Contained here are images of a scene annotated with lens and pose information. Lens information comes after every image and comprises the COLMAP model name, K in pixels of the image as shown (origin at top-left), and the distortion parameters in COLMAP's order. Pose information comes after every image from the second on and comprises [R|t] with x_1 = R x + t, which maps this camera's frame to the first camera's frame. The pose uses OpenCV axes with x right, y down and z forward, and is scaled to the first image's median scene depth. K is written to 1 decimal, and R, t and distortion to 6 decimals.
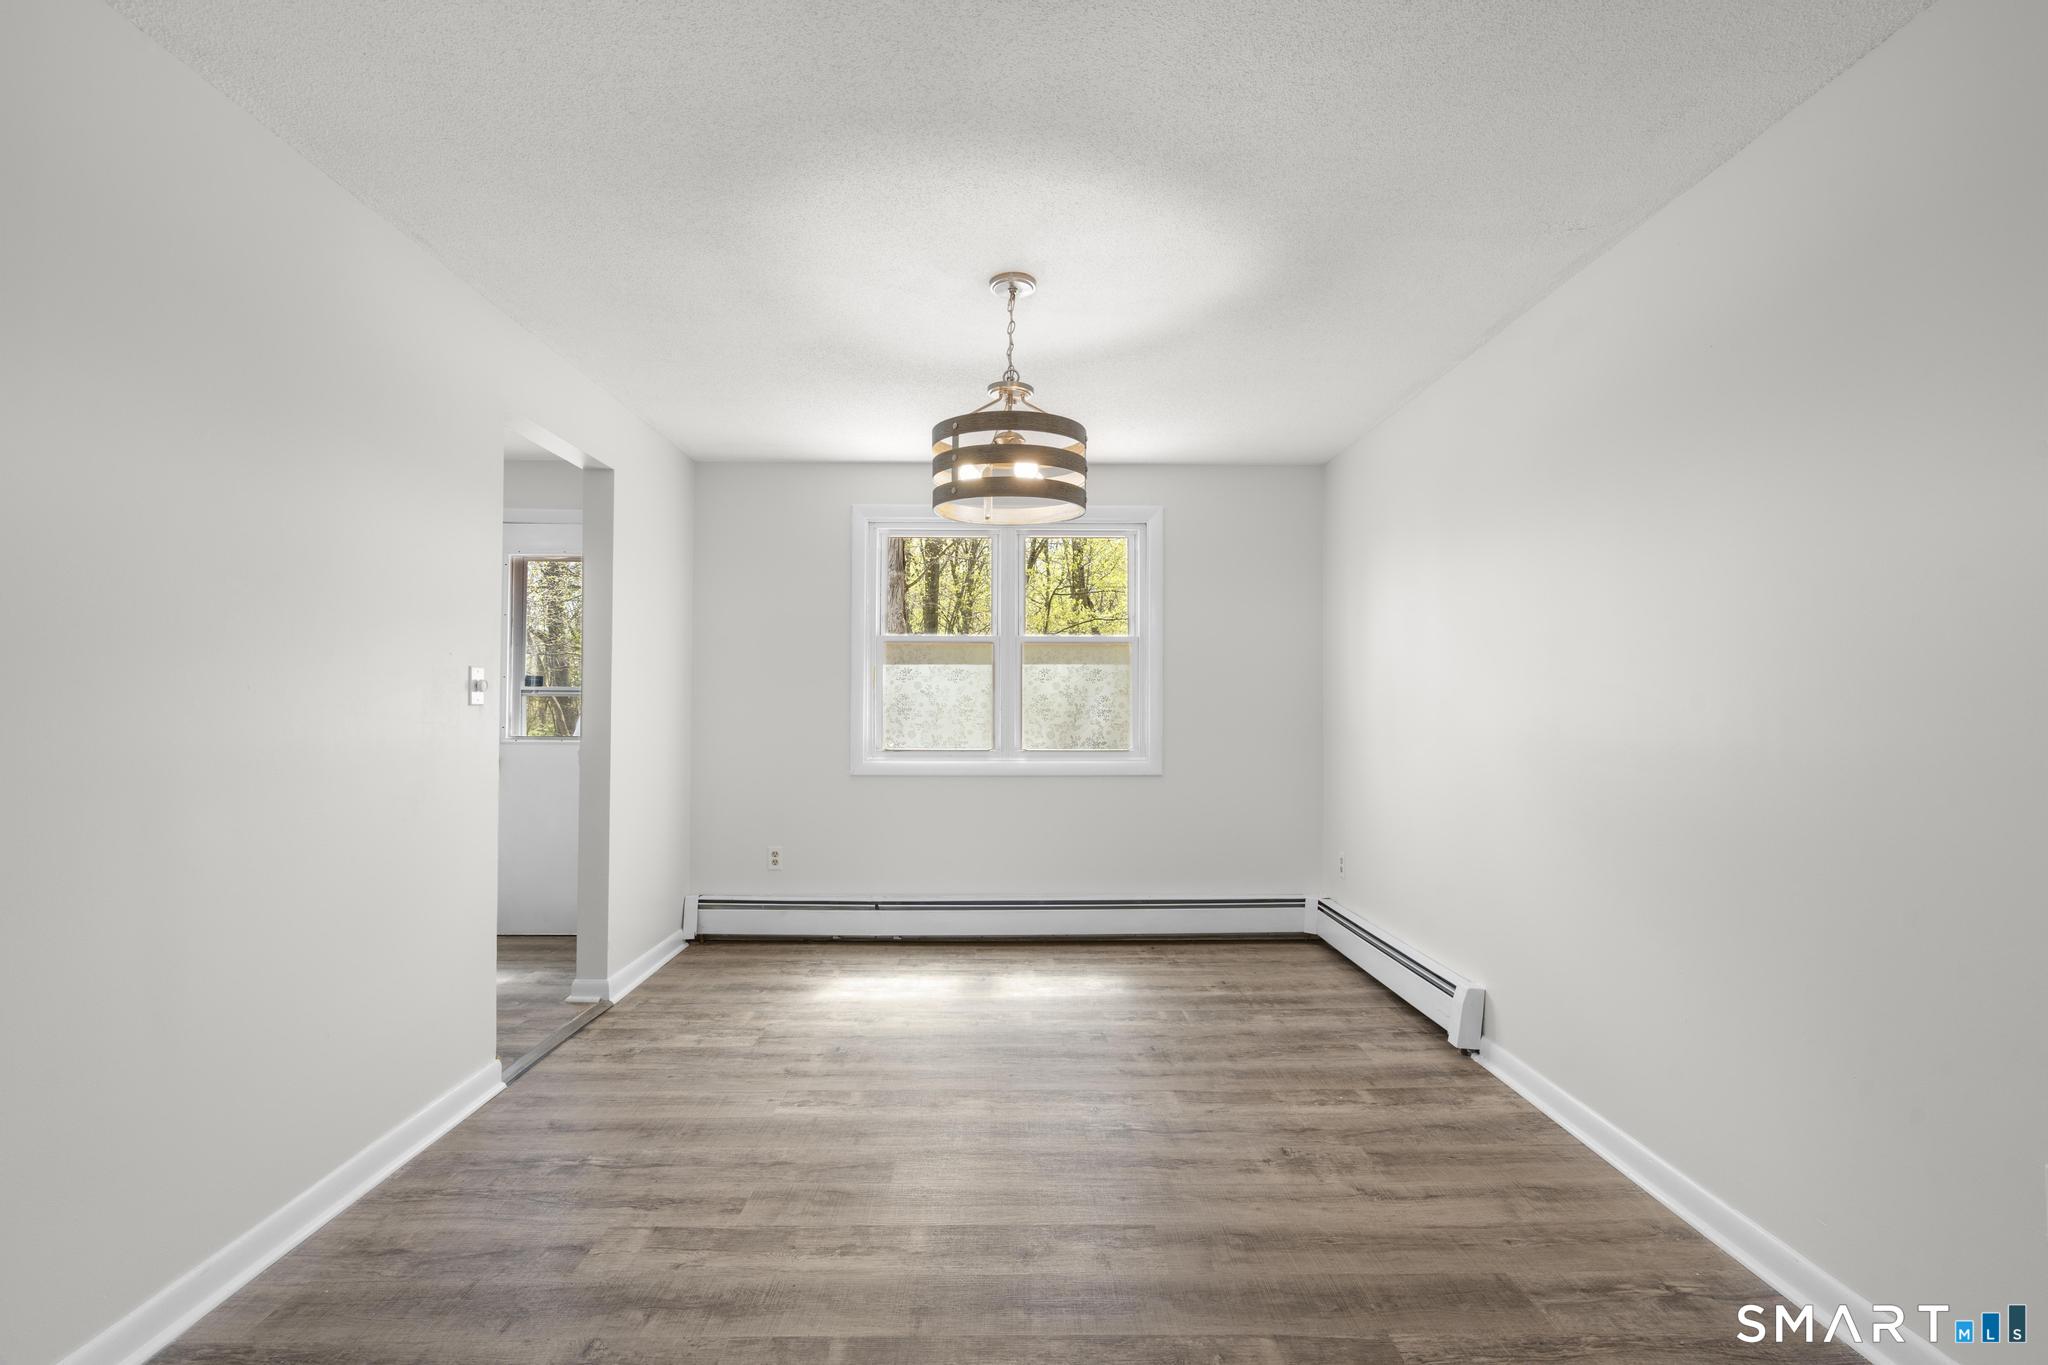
lens RADIAL K [[919.0, 0, 1017.5], [0, 919.0, 707.0], [0, 0, 1]] dist [-0.005867, 0.002662]
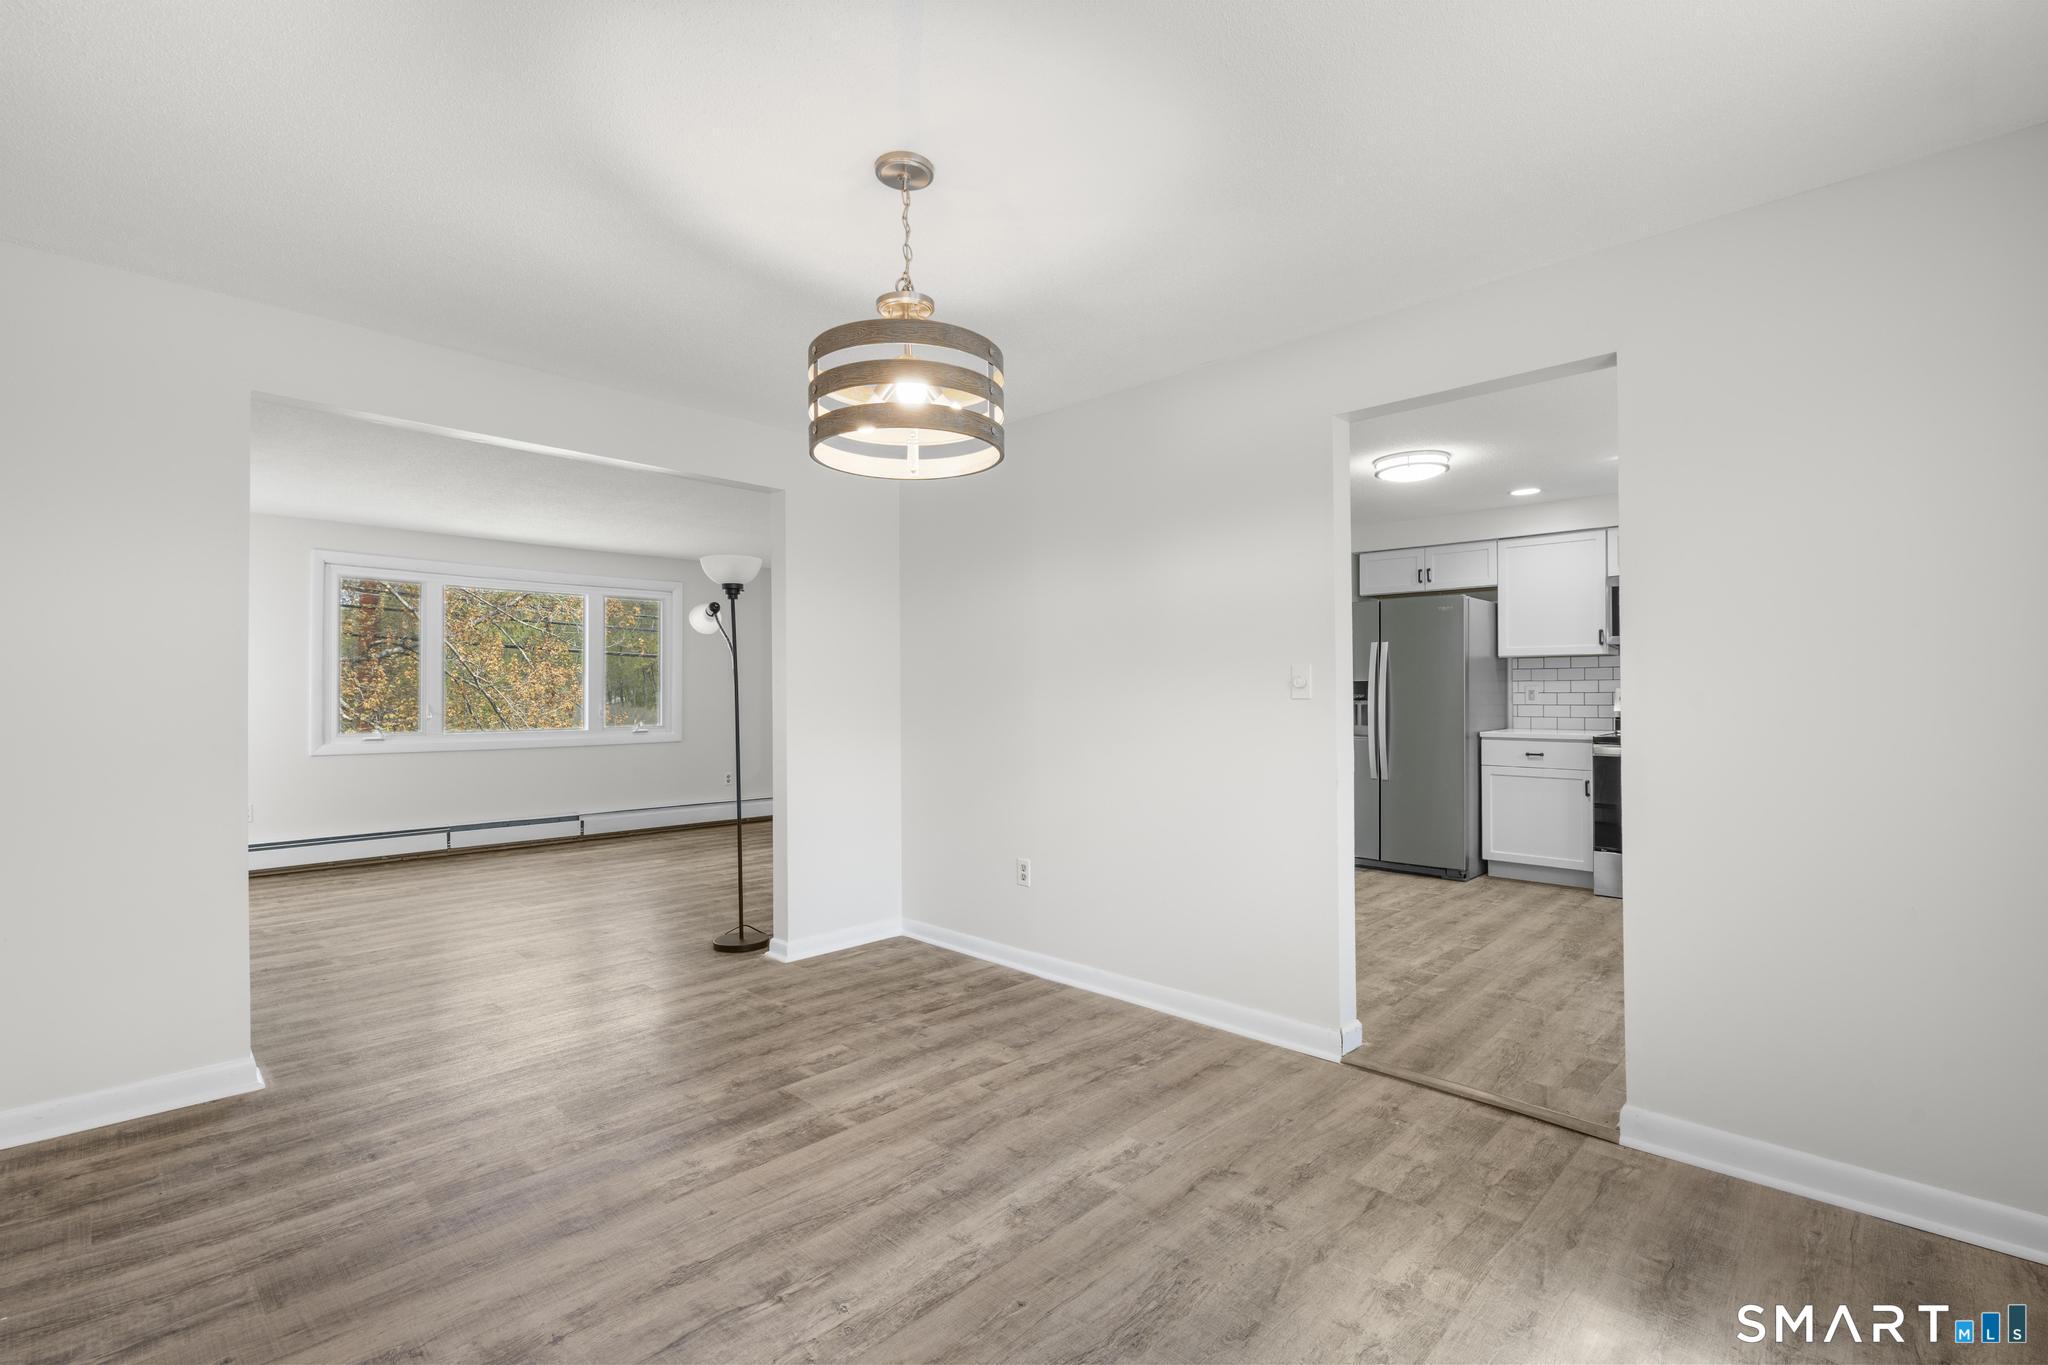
lens RADIAL K [[919.0, 0, 1020.9], [0, 919.0, 689.5], [0, 0, 1]] dist [-0.005867, 0.002662]
pose [[-0.703837, -0.006432, -0.710333, 0.369507], [-0.003282, 0.999978, -0.005803, -0.003797], [0.710354, -0.001753, -0.703842, 1.231377]]
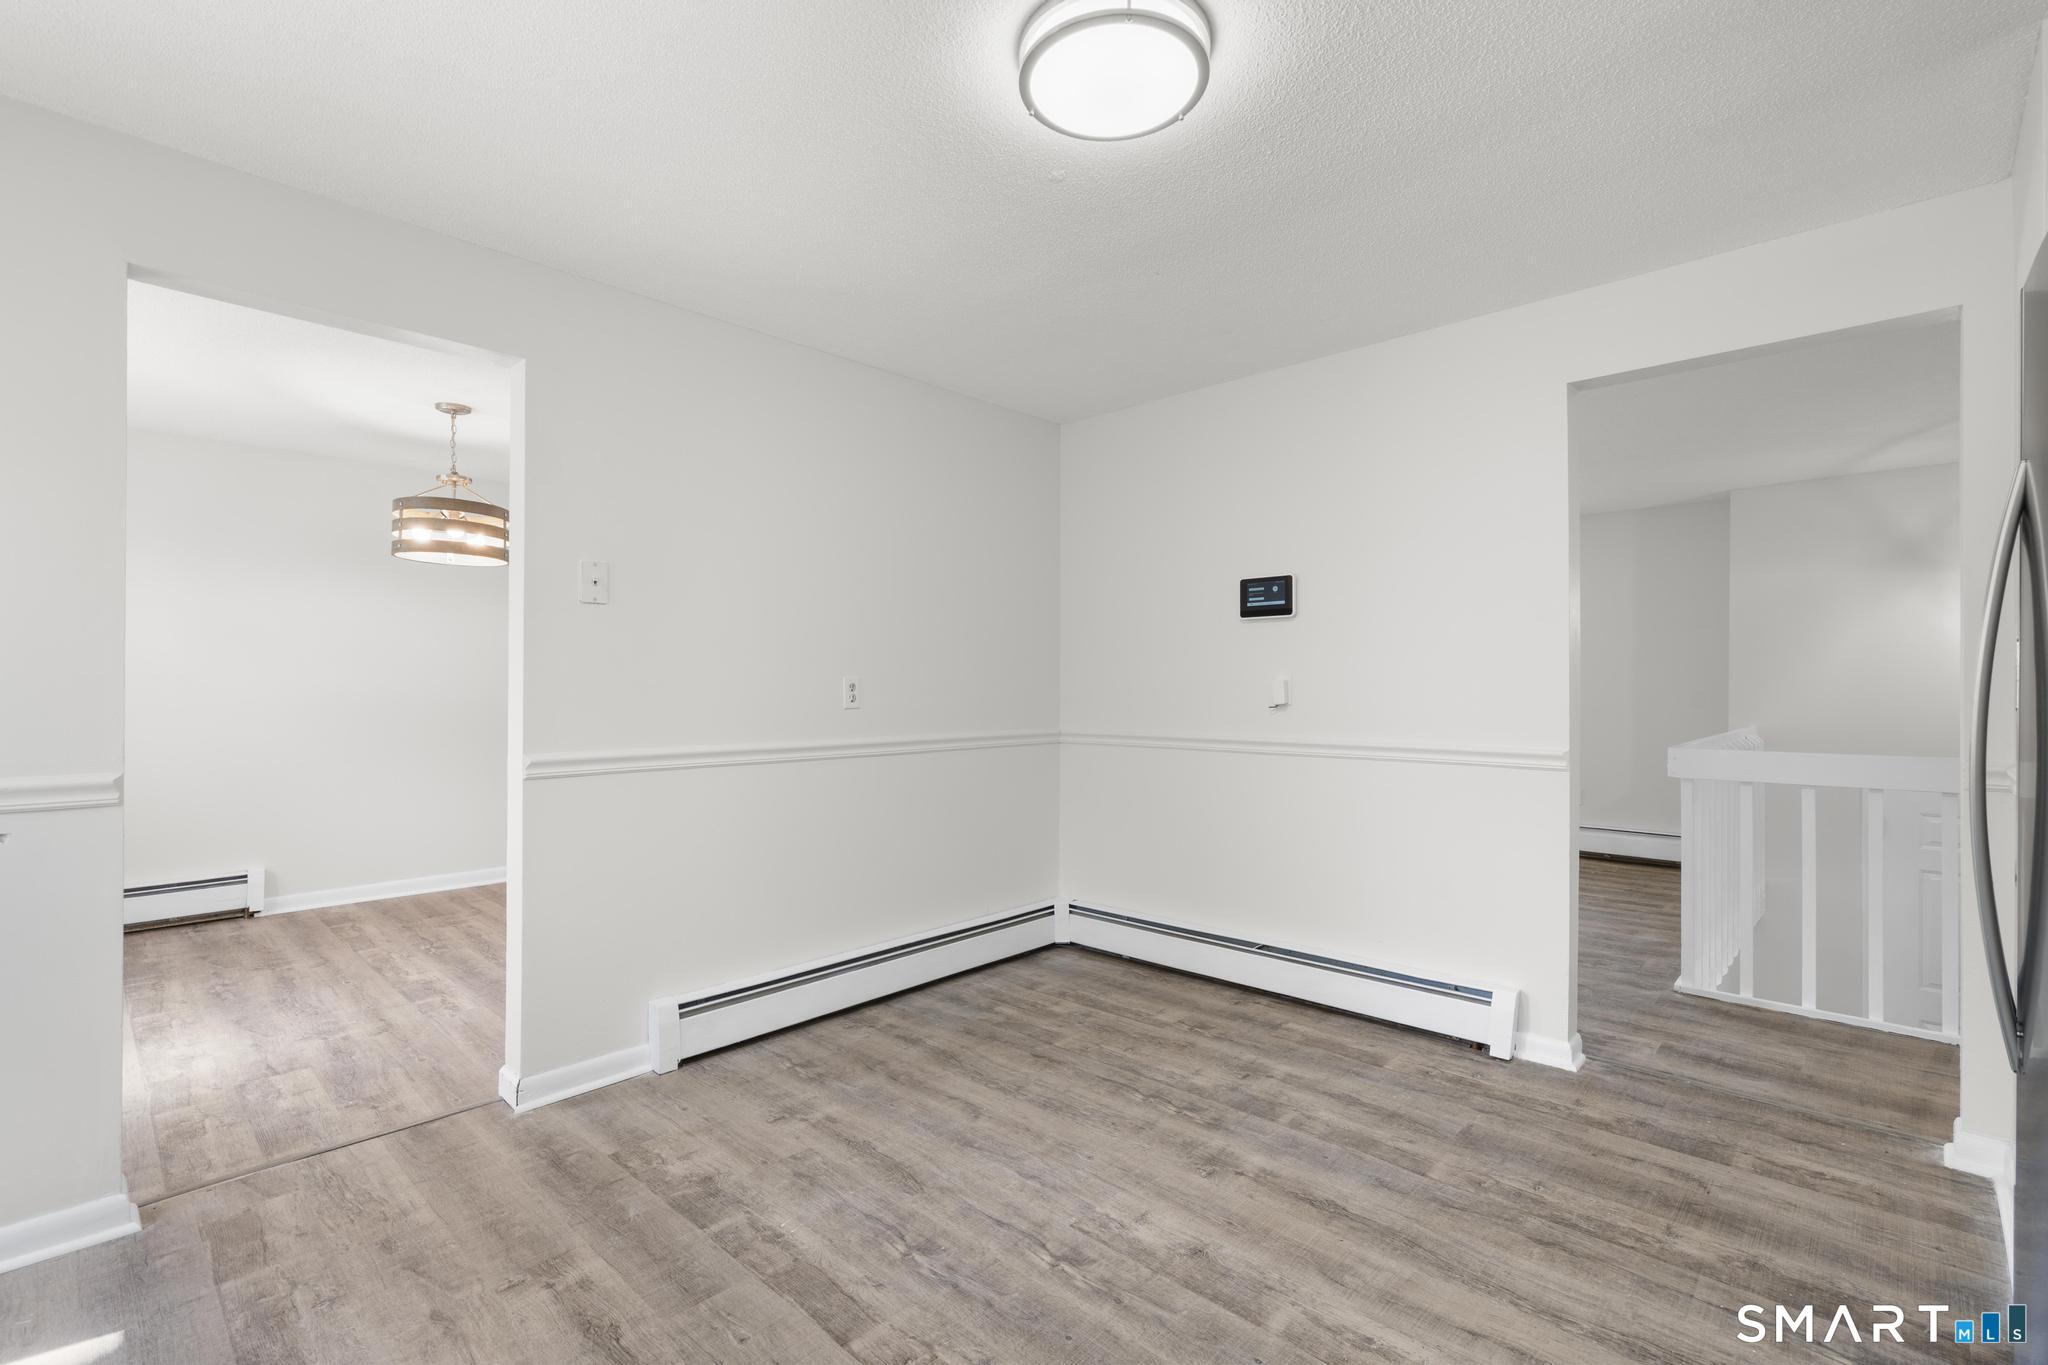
lens RADIAL K [[919.0, 0, 1027.1], [0, 919.0, 688.5], [0, 0, 1]] dist [-0.005867, 0.002662]
pose [[-0.718533, -0.007354, 0.695454, -1.326682], [-0.002568, 0.999965, 0.007920, -0.011323], [-0.695488, 0.003905, -0.718527, 1.078640]]
